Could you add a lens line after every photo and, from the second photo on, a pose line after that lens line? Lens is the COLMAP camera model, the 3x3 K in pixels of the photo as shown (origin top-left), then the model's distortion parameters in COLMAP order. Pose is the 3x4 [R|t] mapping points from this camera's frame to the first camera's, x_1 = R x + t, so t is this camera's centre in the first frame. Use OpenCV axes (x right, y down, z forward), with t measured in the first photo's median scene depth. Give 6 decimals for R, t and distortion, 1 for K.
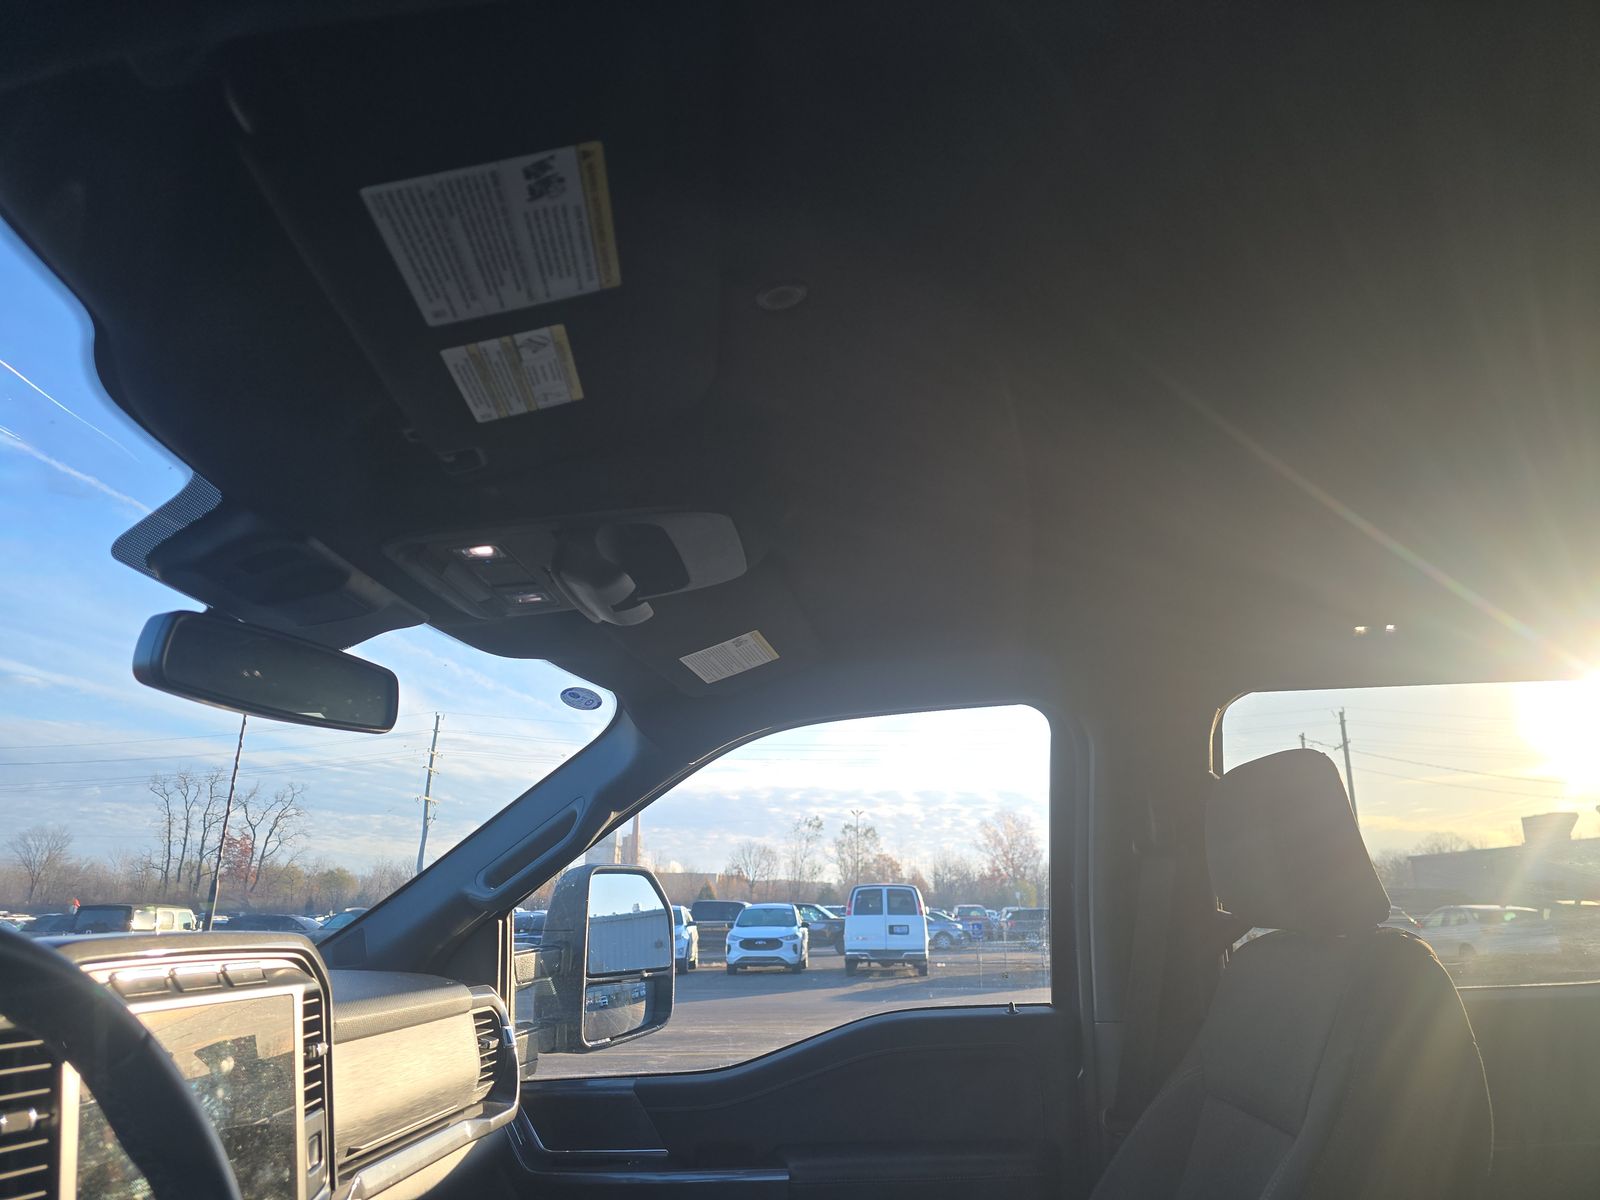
lens RADIAL K [[1058.6, 0, 794.3], [0, 1058.6, 592.8], [0, 0, 1]] dist [0.049818, -0.039377]
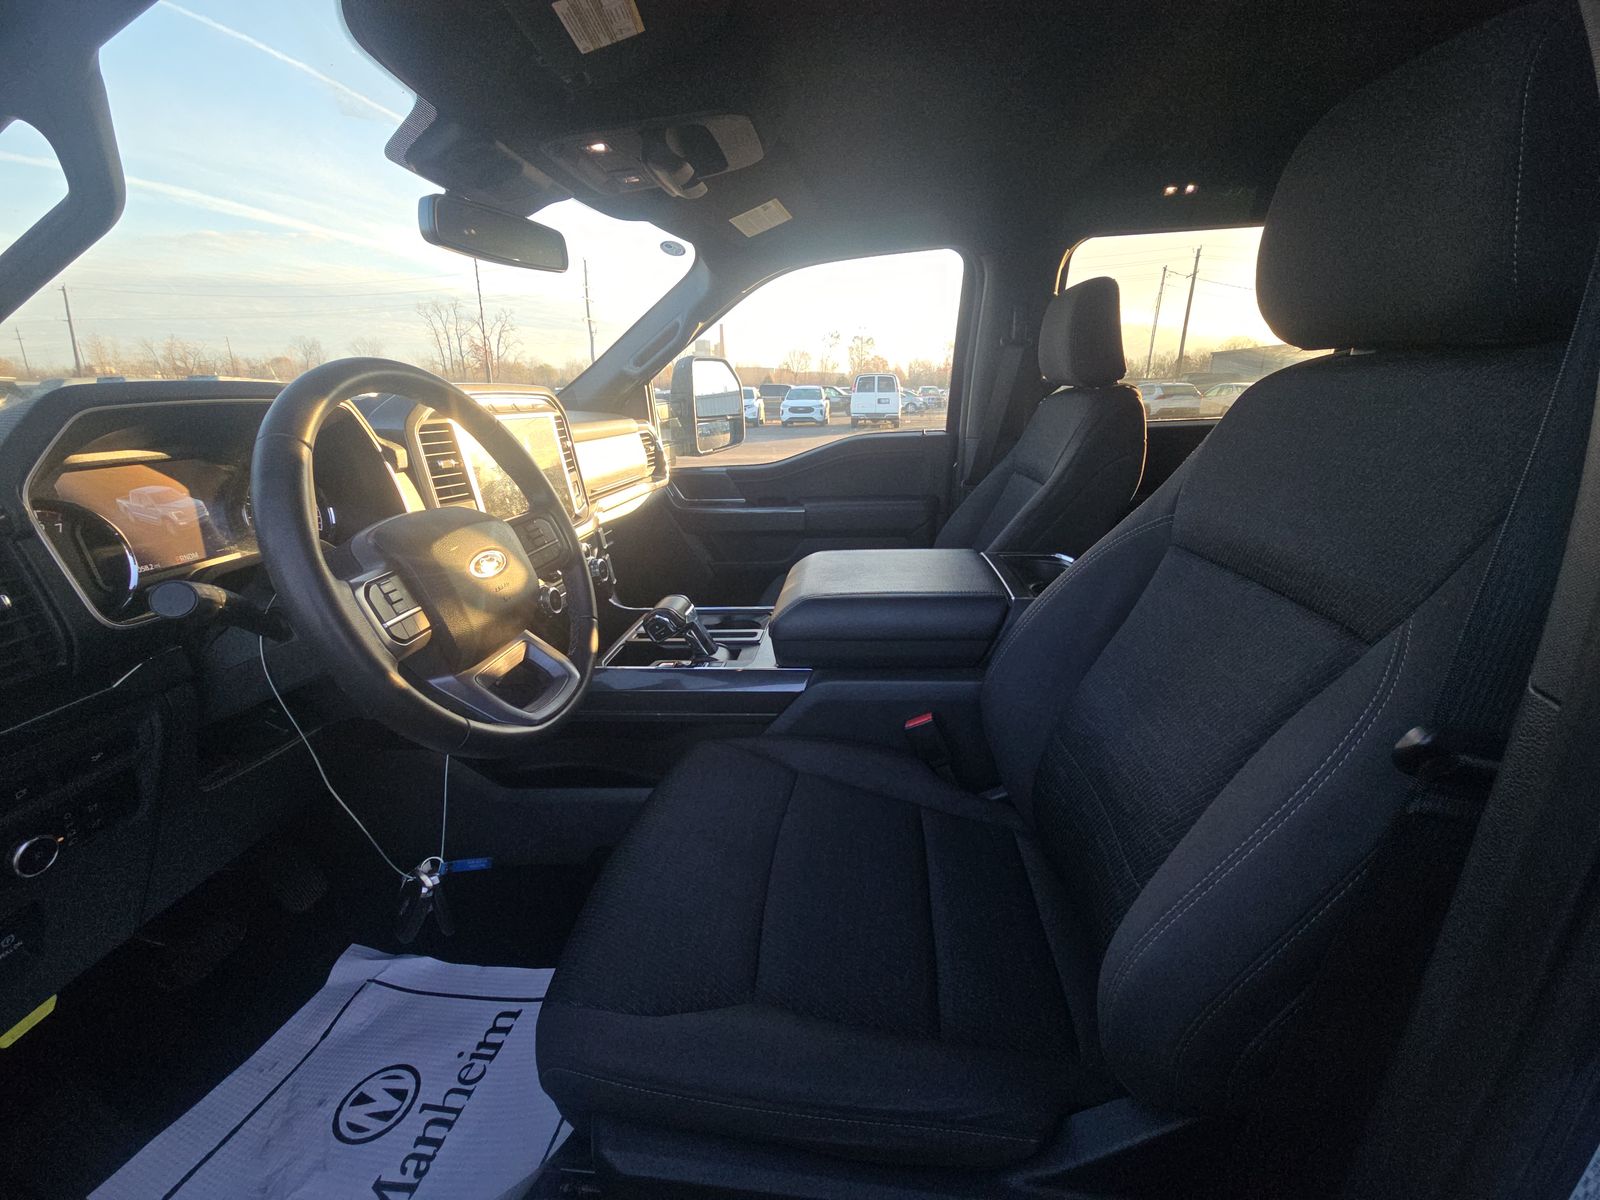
lens RADIAL K [[638.4, 0, 800.0], [0, 638.4, 600.0], [0, 0, 1]] dist [0.009909, -0.006619]
pose [[0.999438, 0.005527, -0.033068, 0.028241], [0.014313, 0.821578, 0.569916, -0.013217], [0.030318, -0.570069, 0.821037, -0.105352]]
